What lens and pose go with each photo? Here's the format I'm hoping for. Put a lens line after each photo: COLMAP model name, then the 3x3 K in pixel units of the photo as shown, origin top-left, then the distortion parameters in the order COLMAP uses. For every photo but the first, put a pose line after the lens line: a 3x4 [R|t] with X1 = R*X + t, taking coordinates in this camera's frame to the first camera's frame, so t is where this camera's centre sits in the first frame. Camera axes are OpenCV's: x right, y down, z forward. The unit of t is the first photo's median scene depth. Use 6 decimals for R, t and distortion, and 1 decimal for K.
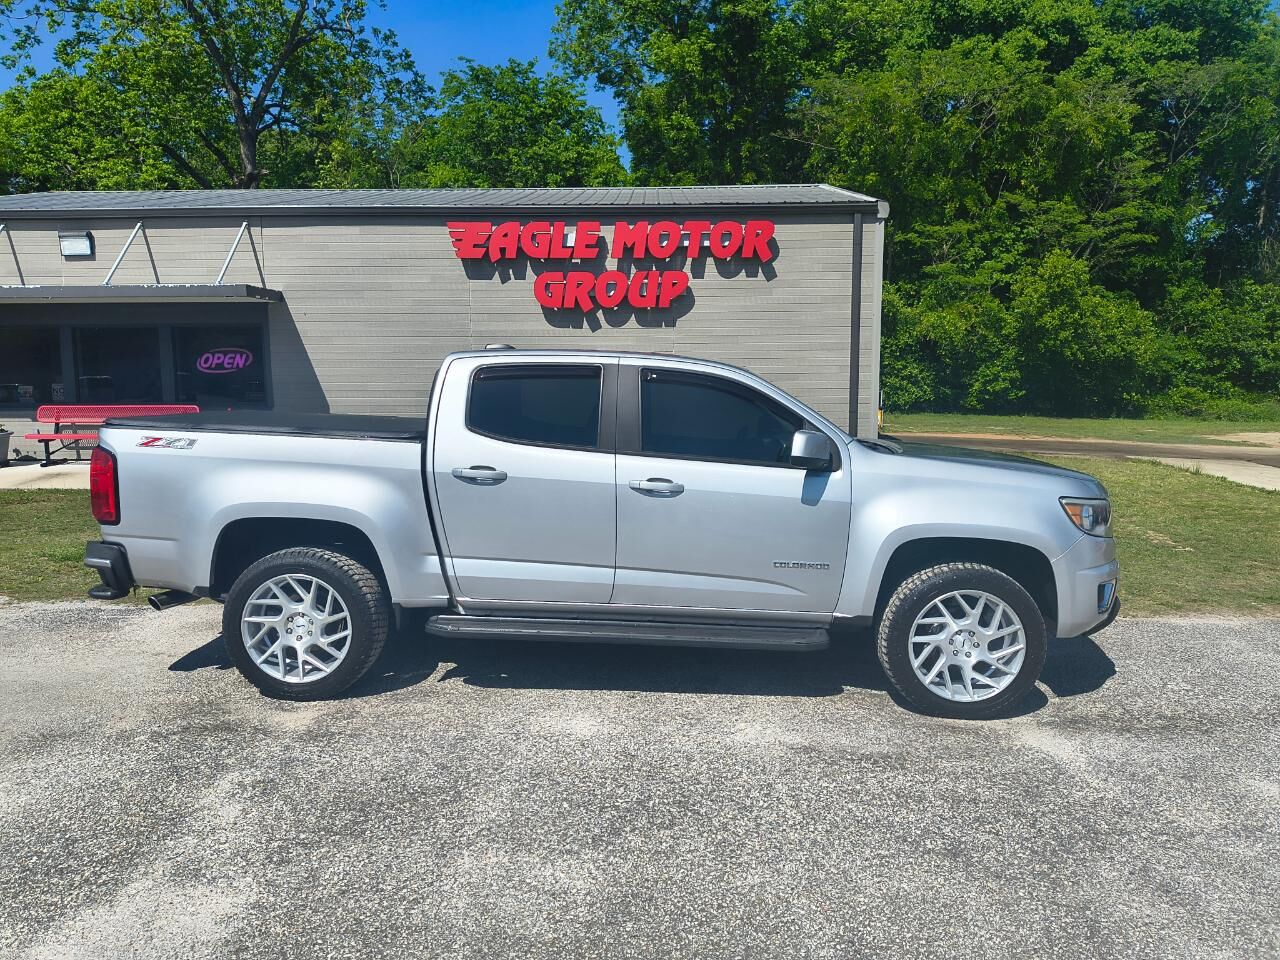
lens RADIAL K [[997.1, 0, 640.0], [0, 997.1, 480.0], [0, 0, 1]] dist [0.020430, -0.029613]
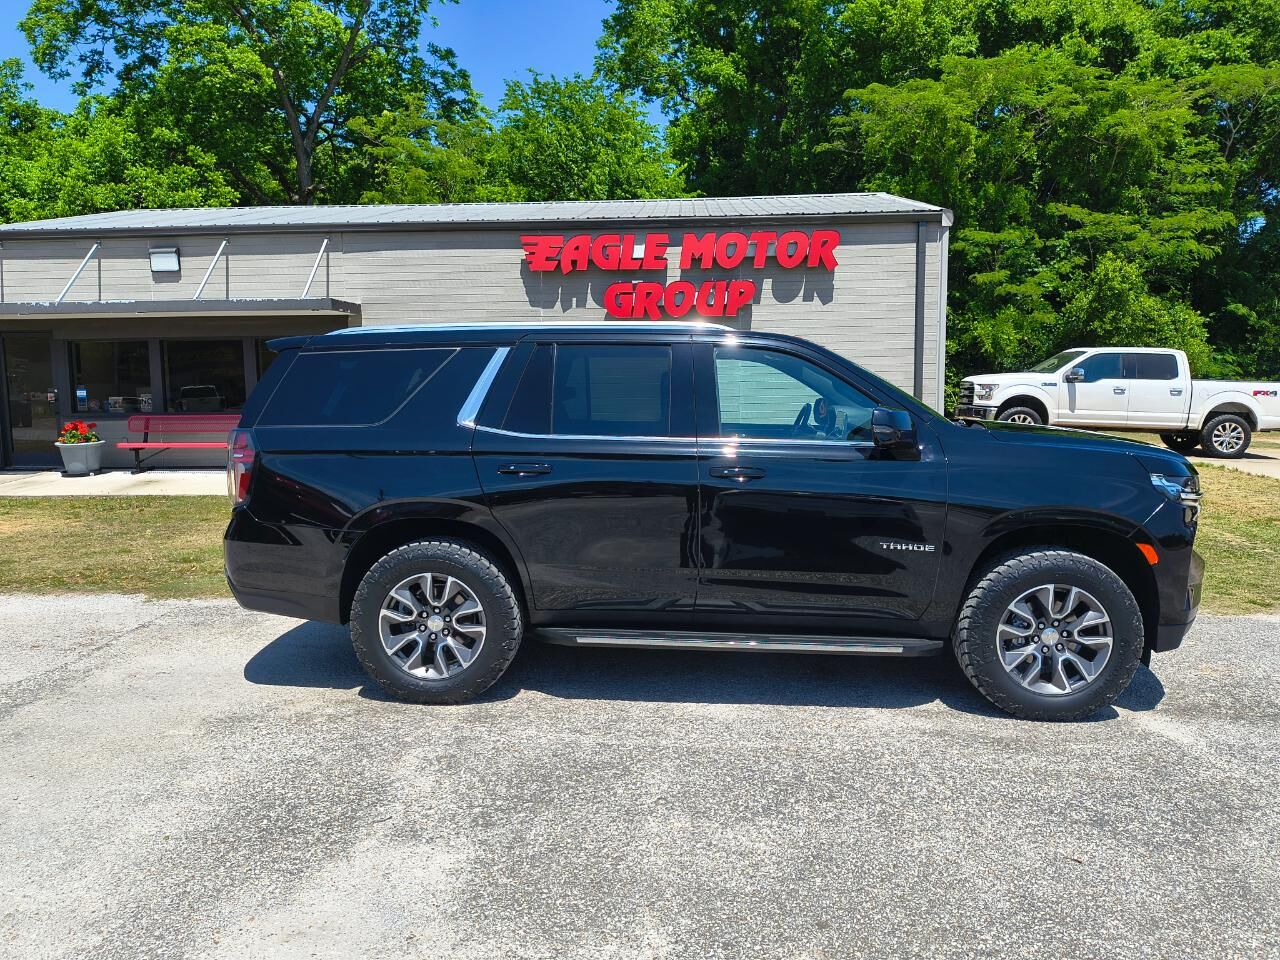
lens RADIAL K [[1002.3, 0, 631.6], [0, 1002.3, 468.1], [0, 0, 1]] dist [0.049169, -0.091470]
pose [[0.999382, -0.004649, -0.034850, -0.133342], [0.003983, 0.999808, -0.019175, 0.007571], [0.034932, 0.019024, 0.999209, -0.098240]]
